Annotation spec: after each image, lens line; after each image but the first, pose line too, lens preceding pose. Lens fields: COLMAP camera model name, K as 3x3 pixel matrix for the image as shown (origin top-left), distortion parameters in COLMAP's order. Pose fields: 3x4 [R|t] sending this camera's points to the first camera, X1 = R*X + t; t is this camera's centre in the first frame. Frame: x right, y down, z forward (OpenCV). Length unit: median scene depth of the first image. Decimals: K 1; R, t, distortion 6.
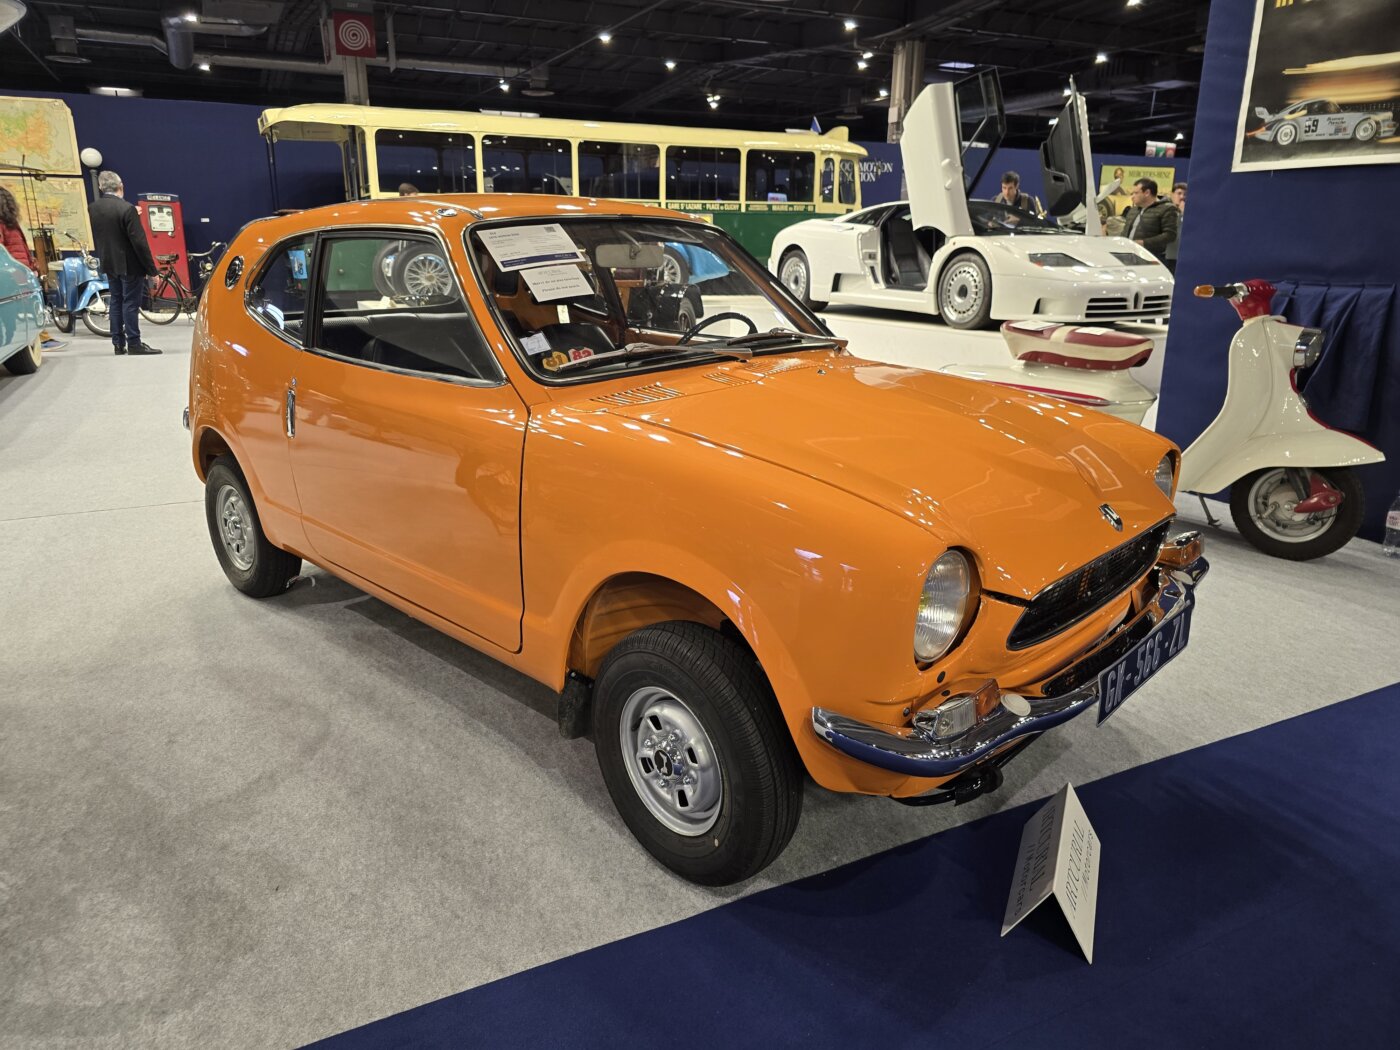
lens RADIAL K [[939.4, 0, 700.0], [0, 939.4, 525.0], [0, 0, 1]] dist [0.062332, -0.057460]
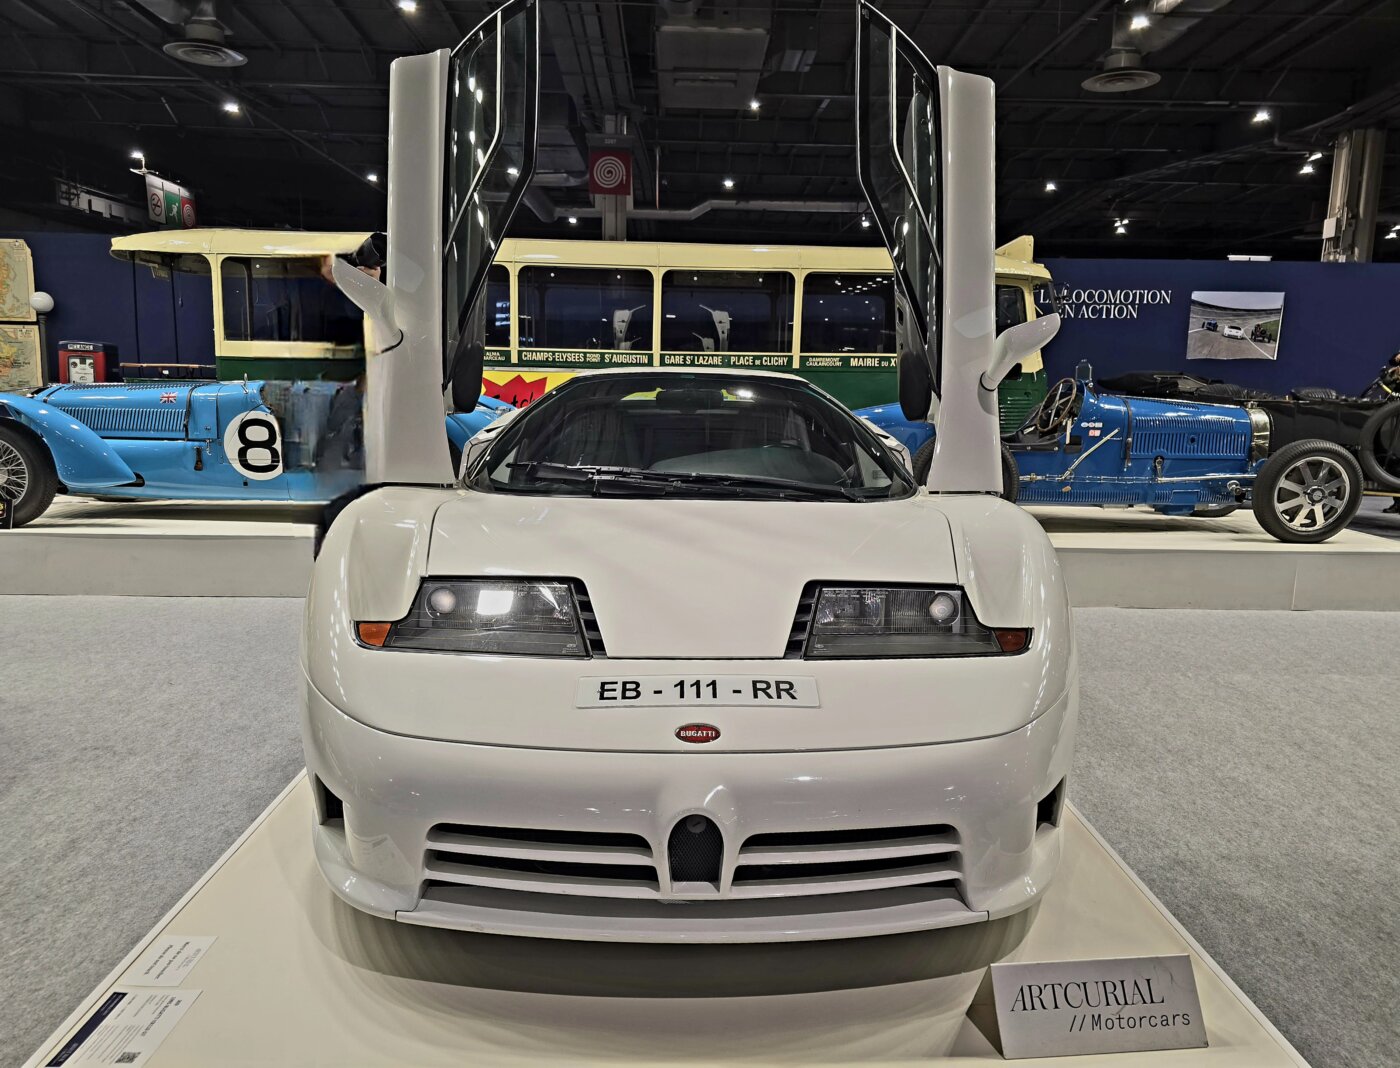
lens RADIAL K [[1003.6, 0, 716.2], [0, 1003.6, 534.0], [0, 0, 1]] dist [0.058418, -0.056887]
pose [[0.909905, 0.078679, -0.407286, 0.272302], [-0.134865, 0.984617, -0.111089, -0.139387], [0.392280, 0.156009, 0.906520, 0.385382]]
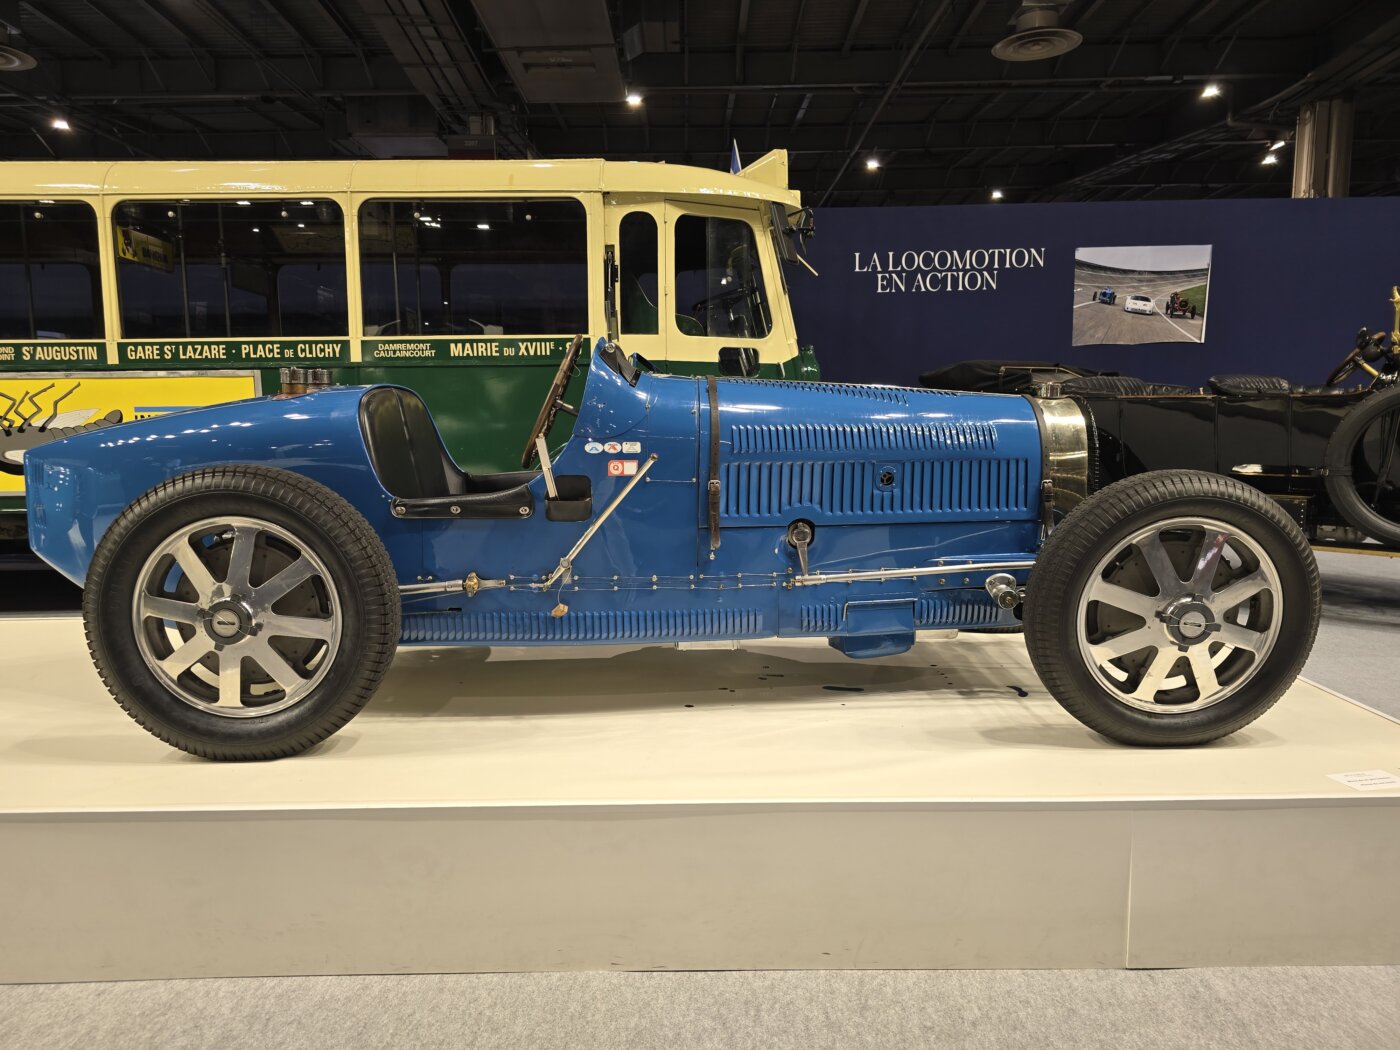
lens RADIAL K [[939.4, 0, 700.0], [0, 939.4, 525.0], [0, 0, 1]] dist [0.062332, -0.057460]
pose [[0.897521, 0.042470, -0.438921, 0.325529], [-0.114107, 0.983818, -0.138136, -0.228247], [0.425952, 0.174064, 0.887844, 0.724971]]
